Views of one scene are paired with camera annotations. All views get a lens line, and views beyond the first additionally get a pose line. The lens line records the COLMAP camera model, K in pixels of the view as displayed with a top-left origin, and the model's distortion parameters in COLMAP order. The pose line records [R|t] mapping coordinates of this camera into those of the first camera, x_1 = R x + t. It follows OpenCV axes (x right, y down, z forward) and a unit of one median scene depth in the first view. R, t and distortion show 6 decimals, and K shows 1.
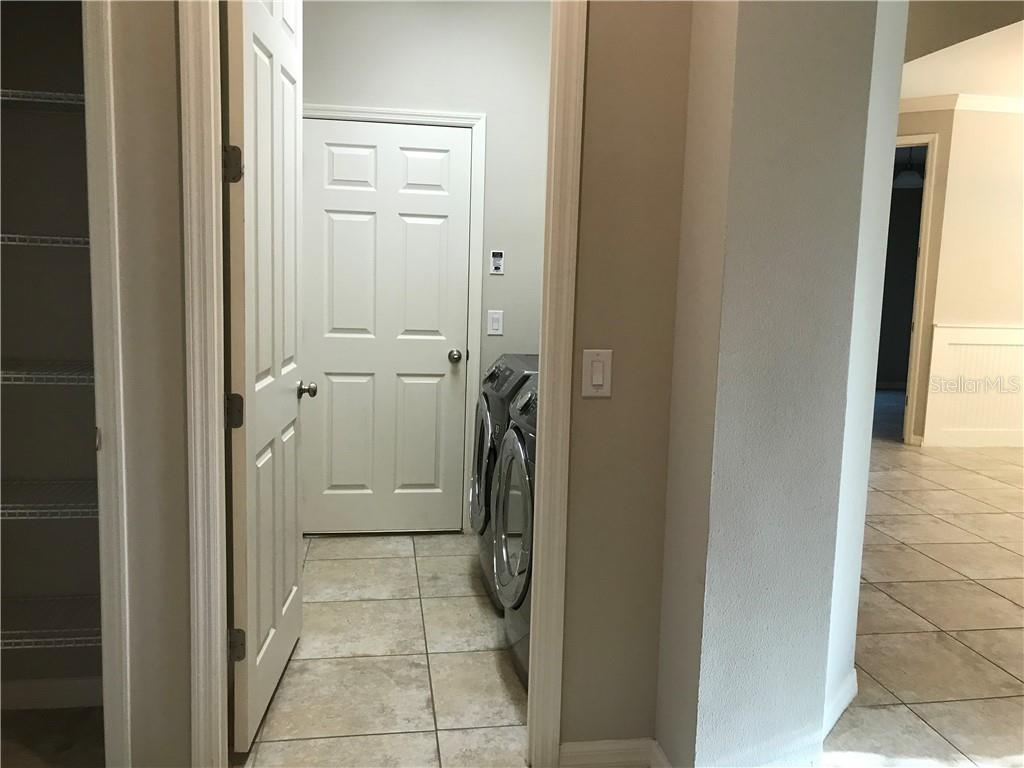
lens RADIAL K [[841.1, 0, 514.1], [0, 841.1, 381.4], [0, 0, 1]] dist [0.021643, -0.003215]
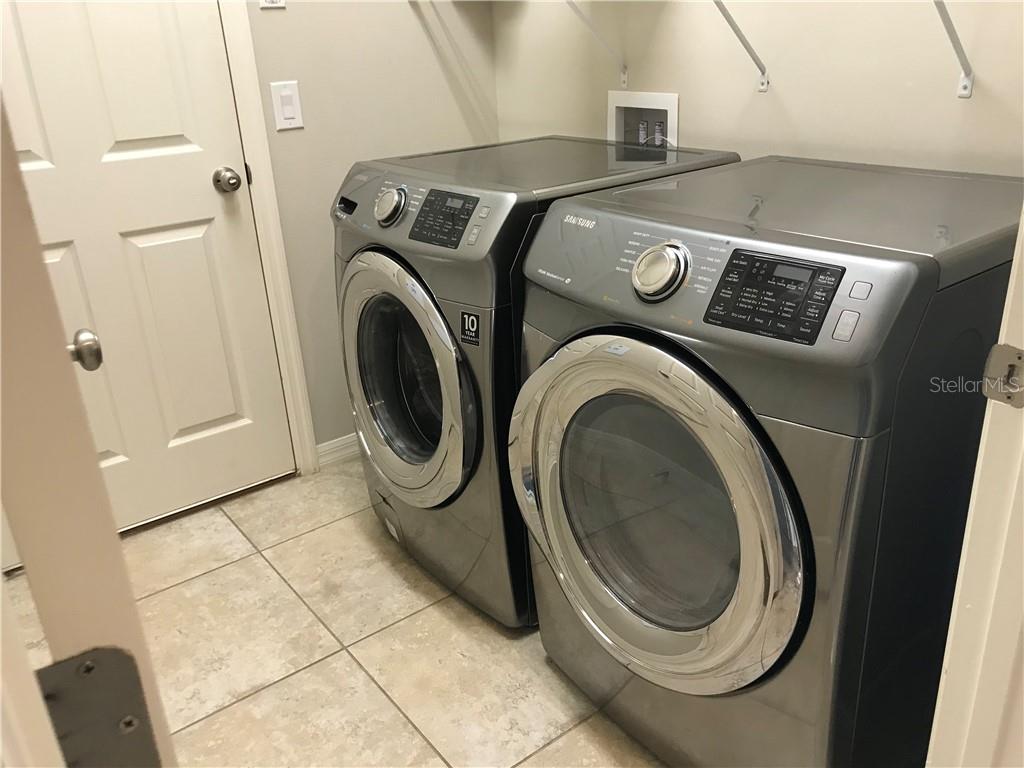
lens RADIAL K [[841.1, 0, 509.5], [0, 841.1, 386.6], [0, 0, 1]] dist [0.021643, -0.003215]
pose [[0.880069, -0.255956, 0.399956, -0.161114], [0.143441, 0.946239, 0.289925, -0.036121], [-0.452662, -0.197783, 0.869470, 0.432518]]
